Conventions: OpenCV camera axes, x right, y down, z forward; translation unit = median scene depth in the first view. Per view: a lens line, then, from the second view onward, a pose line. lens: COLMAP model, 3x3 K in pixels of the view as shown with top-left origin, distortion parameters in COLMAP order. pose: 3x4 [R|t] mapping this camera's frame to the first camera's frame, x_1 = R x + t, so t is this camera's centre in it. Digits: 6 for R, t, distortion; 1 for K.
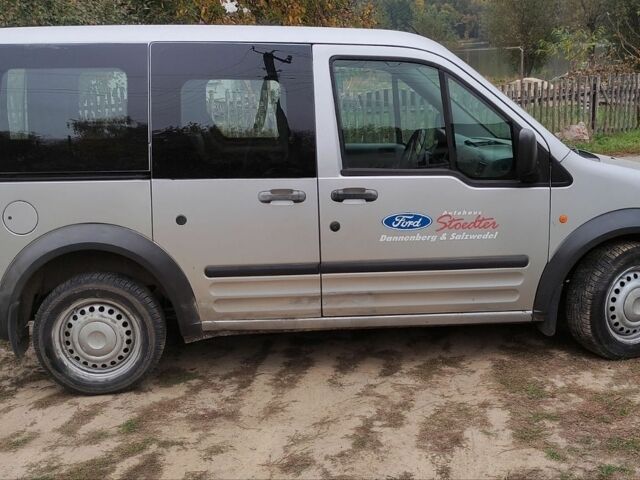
lens RADIAL K [[820.1, 0, 320.0], [0, 820.1, 240.0], [0, 0, 1]] dist [0.073456, -0.037394]
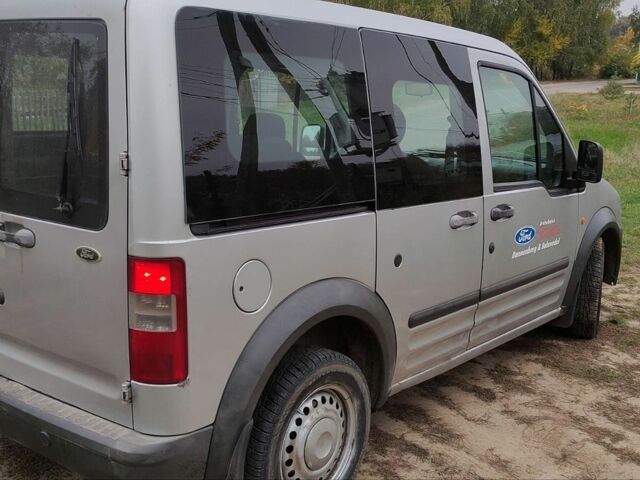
lens RADIAL K [[820.1, 0, 320.0], [0, 820.1, 240.0], [0, 0, 1]] dist [0.073456, -0.037394]
pose [[0.652273, -0.097535, 0.751682, -0.791004], [0.104543, 0.993785, 0.038232, -0.080138], [-0.750740, 0.053645, 0.658416, 0.538663]]
